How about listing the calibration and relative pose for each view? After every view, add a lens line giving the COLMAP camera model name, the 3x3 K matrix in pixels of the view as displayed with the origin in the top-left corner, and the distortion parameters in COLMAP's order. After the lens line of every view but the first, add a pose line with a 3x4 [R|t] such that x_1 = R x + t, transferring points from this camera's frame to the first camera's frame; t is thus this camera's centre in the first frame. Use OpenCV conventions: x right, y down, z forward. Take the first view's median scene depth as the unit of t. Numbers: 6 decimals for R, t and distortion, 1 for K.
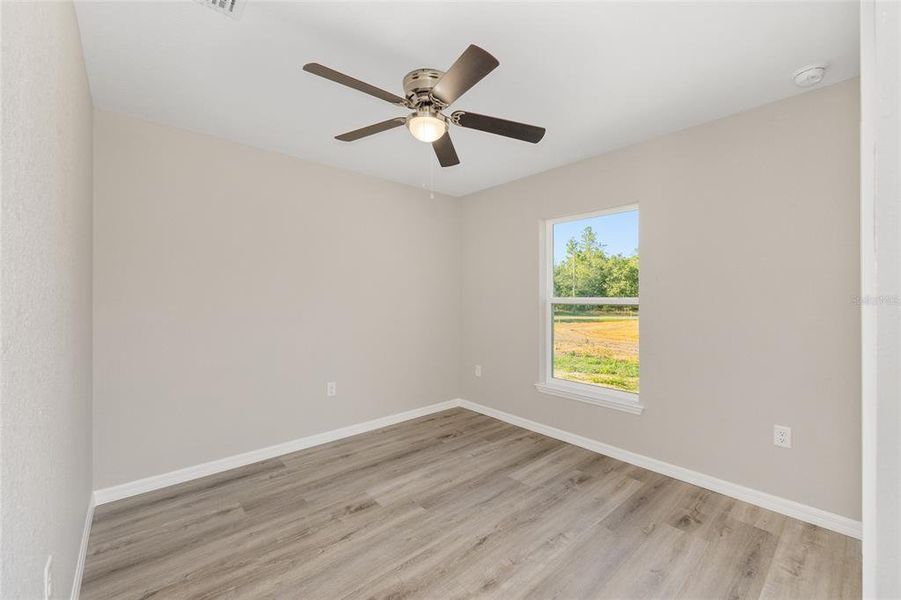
lens RADIAL K [[359.4, 0, 450.5], [0, 359.4, 300.0], [0, 0, 1]] dist [-0.000032, -0.000559]
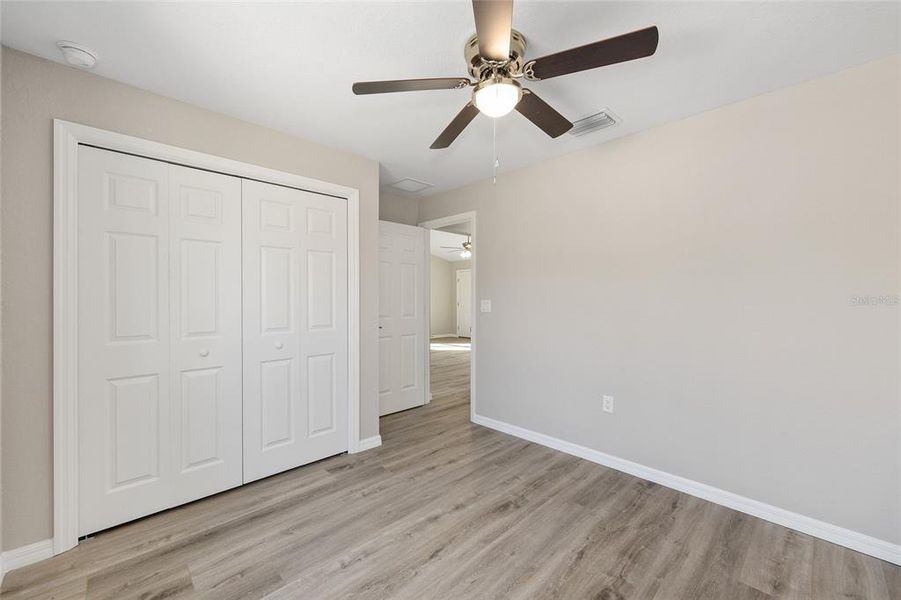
lens RADIAL K [[359.4, 0, 450.5], [0, 359.4, 300.0], [0, 0, 1]] dist [-0.000032, -0.000559]
pose [[-0.998759, 0.002057, -0.049754, 0.093761], [0.001606, 0.999957, 0.009106, -0.009148], [0.049770, 0.009015, -0.998720, 1.948209]]
